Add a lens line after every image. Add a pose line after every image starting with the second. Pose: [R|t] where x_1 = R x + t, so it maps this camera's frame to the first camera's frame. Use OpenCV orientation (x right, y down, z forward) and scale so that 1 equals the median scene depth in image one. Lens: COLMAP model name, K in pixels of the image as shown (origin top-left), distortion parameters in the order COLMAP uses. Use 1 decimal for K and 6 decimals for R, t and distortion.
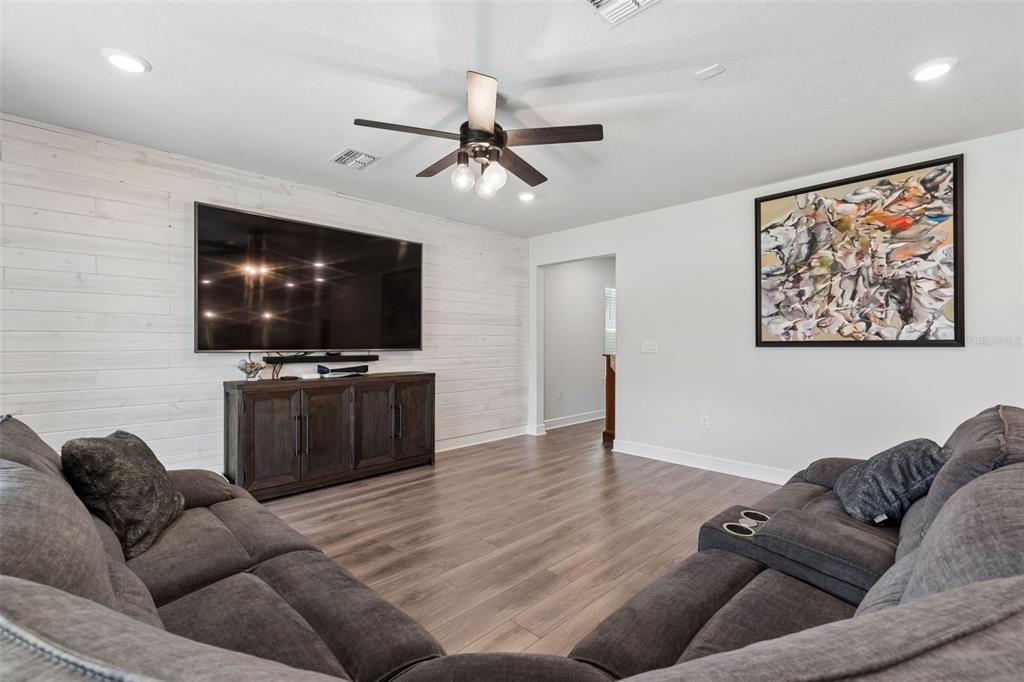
lens RADIAL K [[454.0, 0, 517.7], [0, 454.0, 345.0], [0, 0, 1]] dist [0.004866, -0.002599]
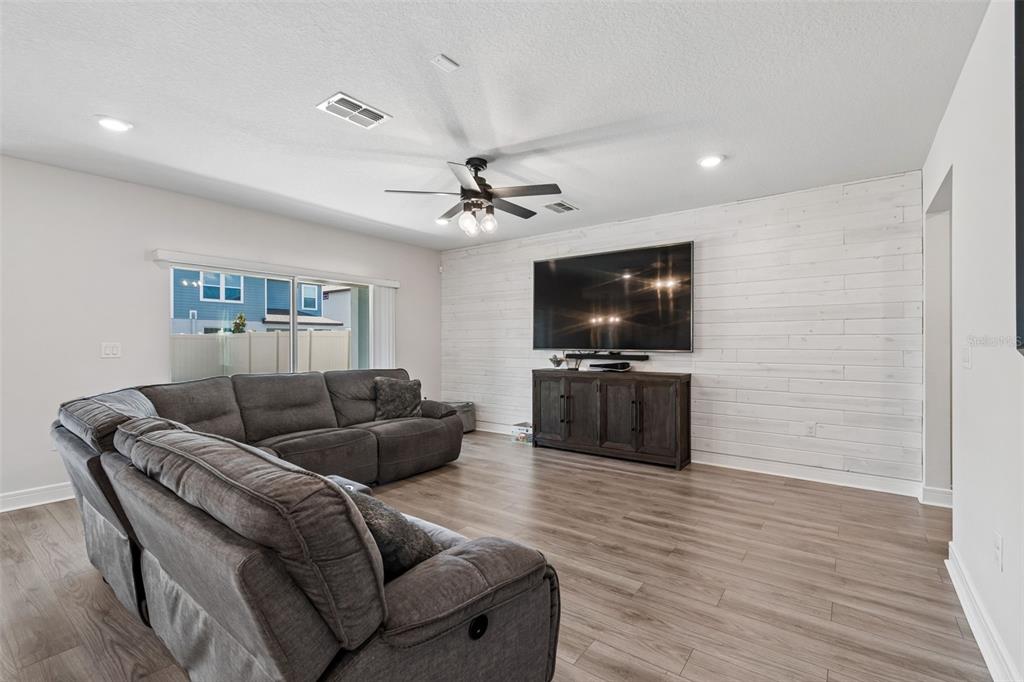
lens RADIAL K [[454.0, 0, 518.1], [0, 454.0, 346.5], [0, 0, 1]] dist [0.004866, -0.002599]
pose [[0.143346, 0.008435, -0.989637, 0.877594], [-0.006848, 0.999948, 0.007531, -0.006571], [0.989649, 0.005698, 0.143396, 0.635615]]
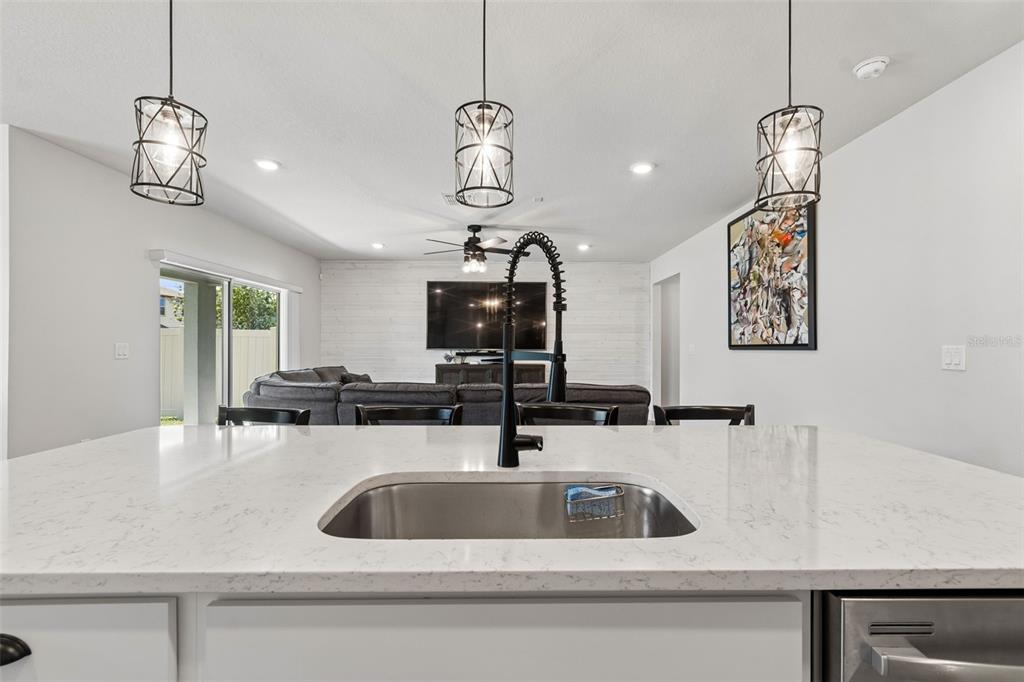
lens RADIAL K [[454.0, 0, 511.4], [0, 454.0, 348.3], [0, 0, 1]] dist [0.004866, -0.002599]
pose [[0.704172, 0.006919, -0.709996, 1.044693], [-0.007731, 0.999968, 0.002077, 0.002652], [0.709987, 0.004026, 0.704203, -0.240317]]
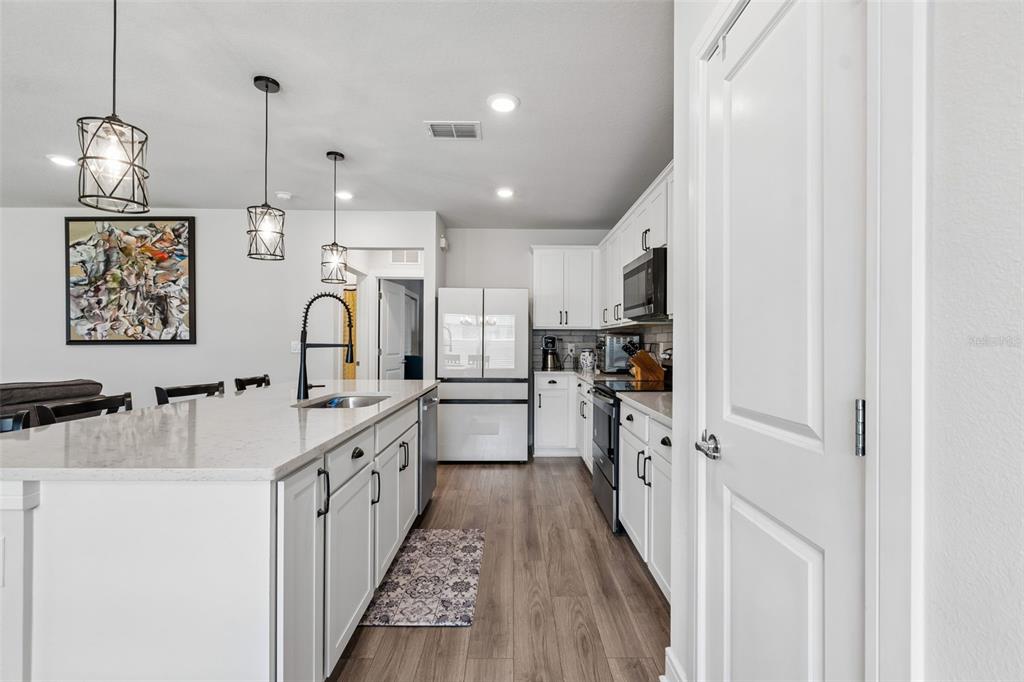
lens RADIAL K [[454.0, 0, 515.2], [0, 454.0, 342.0], [0, 0, 1]] dist [0.004866, -0.002599]
pose [[0.705405, 0.005042, 0.708786, 0.555115], [0.002220, 0.999954, -0.009323, 0.011126], [-0.708801, 0.008151, 0.705362, -0.687058]]
